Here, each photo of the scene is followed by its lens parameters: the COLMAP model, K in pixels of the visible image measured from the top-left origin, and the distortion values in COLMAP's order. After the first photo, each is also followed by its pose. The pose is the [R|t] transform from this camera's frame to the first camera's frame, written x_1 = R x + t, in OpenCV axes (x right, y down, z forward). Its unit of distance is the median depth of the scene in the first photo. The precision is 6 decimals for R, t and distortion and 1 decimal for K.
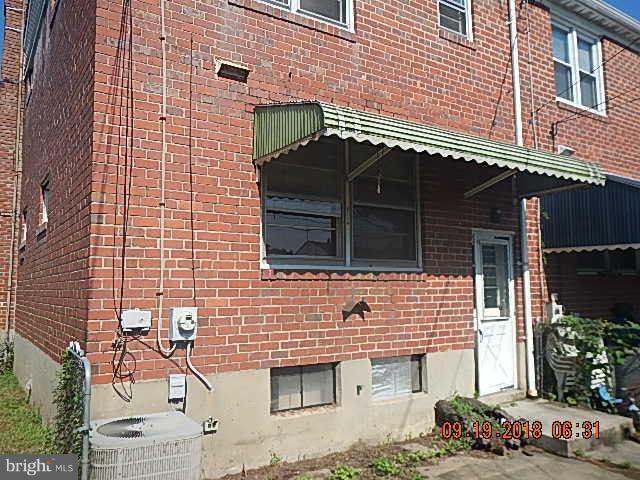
lens RADIAL K [[533.7, 0, 322.0], [0, 533.7, 235.5], [0, 0, 1]] dist [-0.012535, -0.012664]
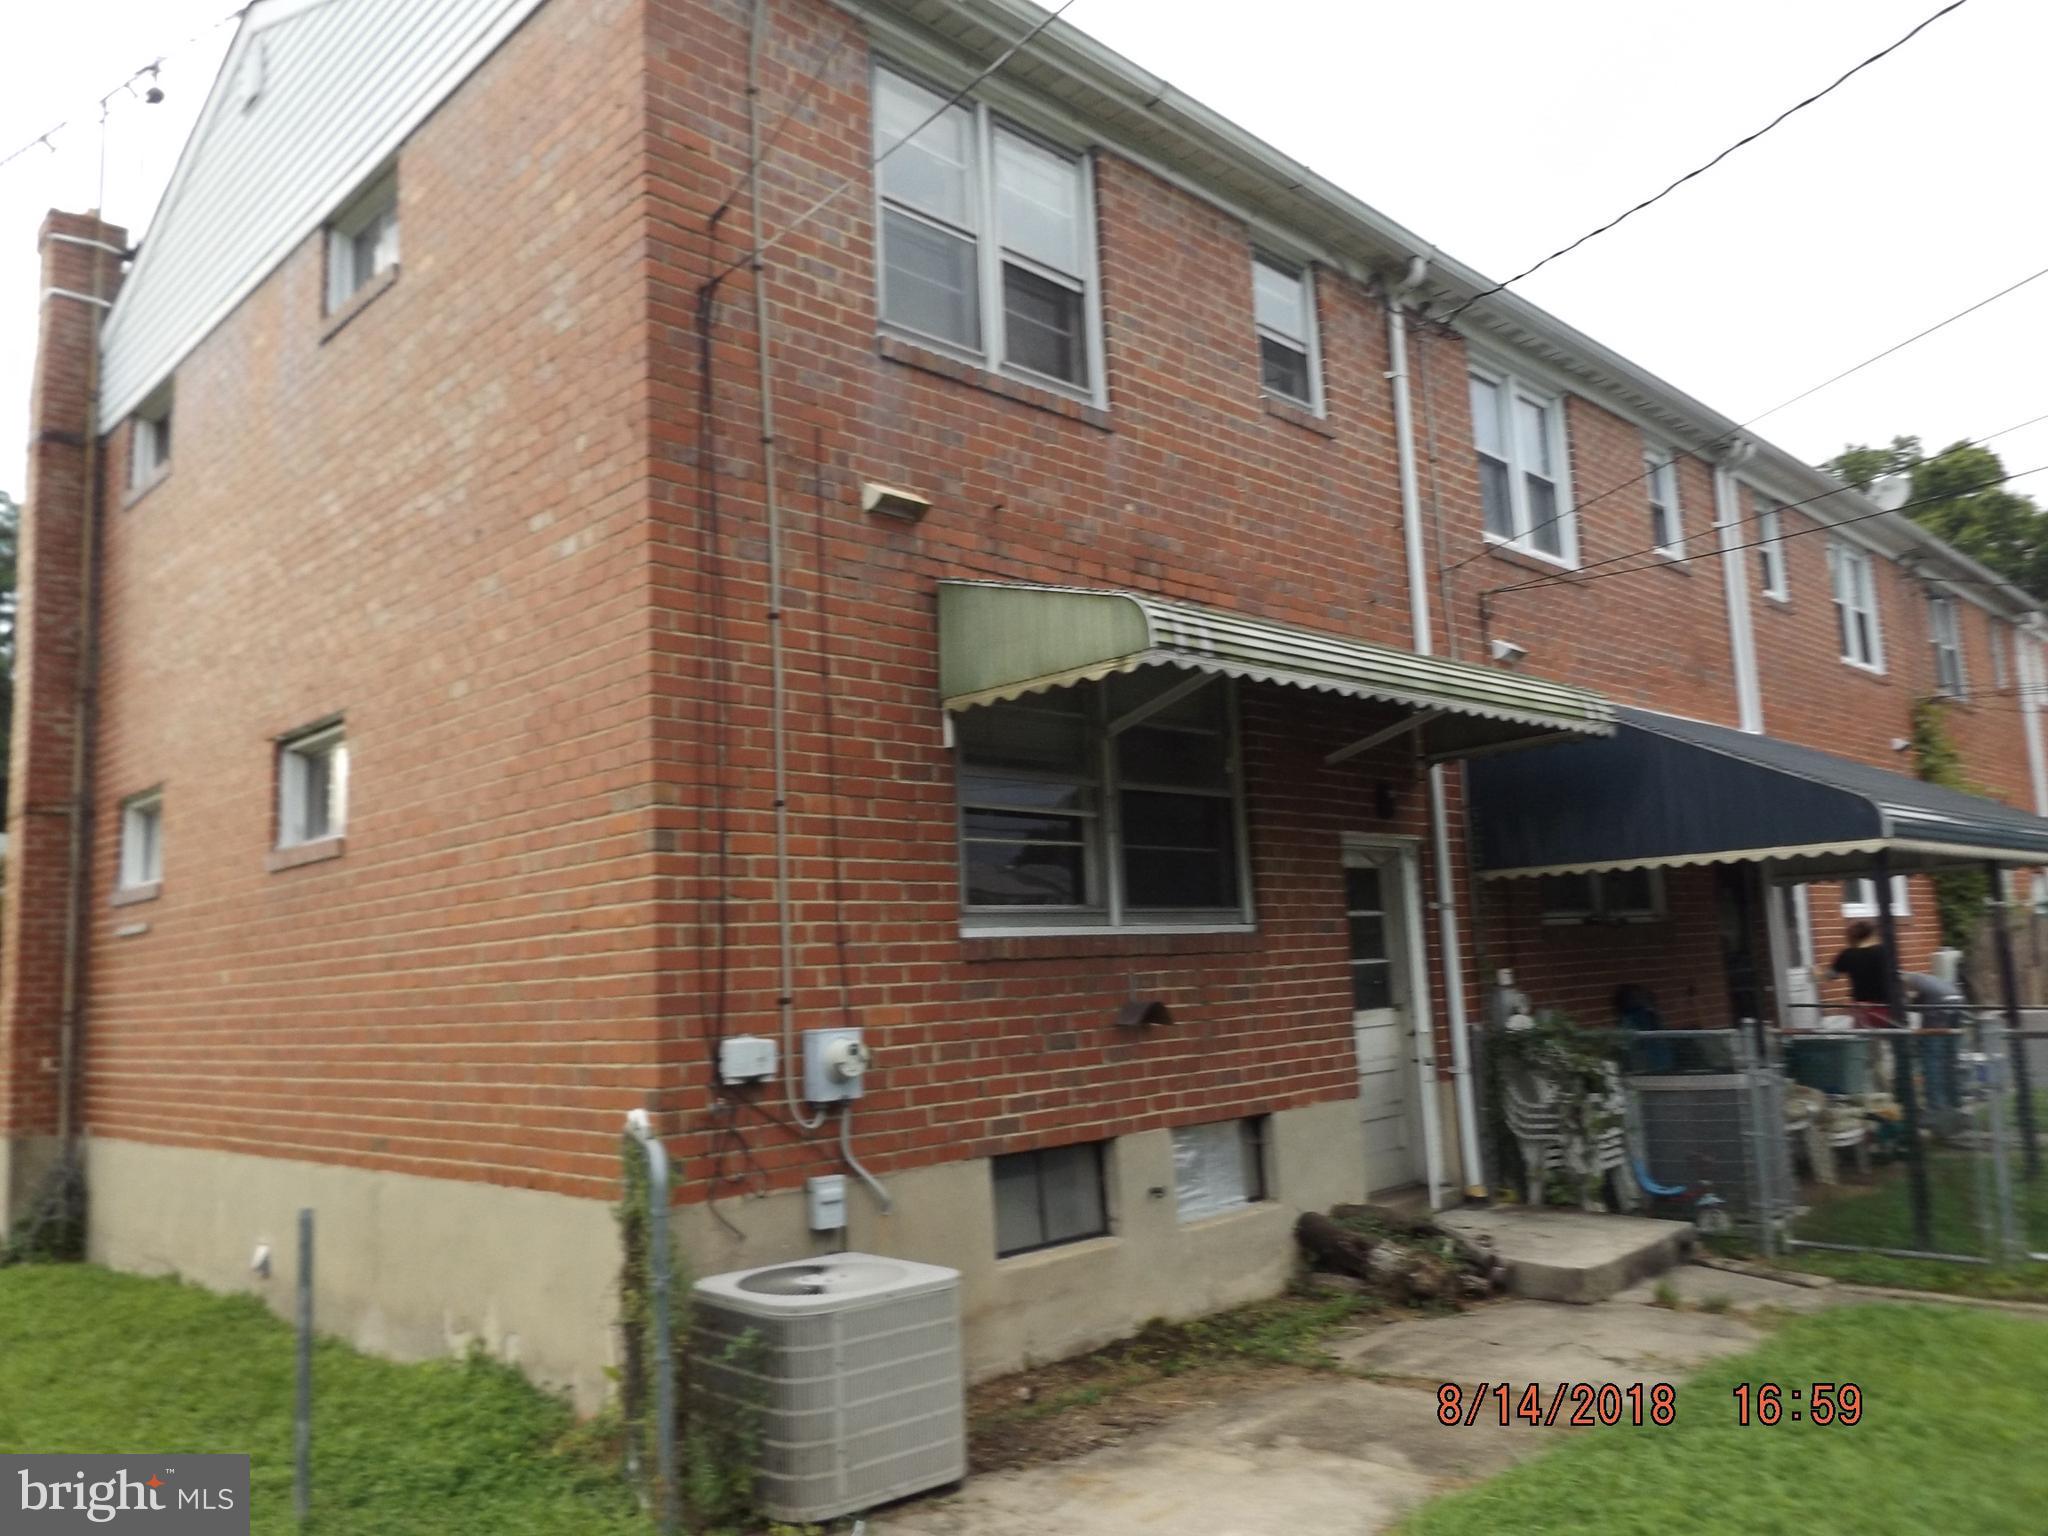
lens RADIAL K [[1514.3, 0, 1015.1], [0, 1514.3, 759.2], [0, 0, 1]] dist [-0.004144, 0.004846]
pose [[0.981854, -0.011887, 0.189265, -0.254339], [0.020219, 0.998907, -0.042152, -0.028369], [-0.188557, 0.045214, 0.981021, -0.231266]]
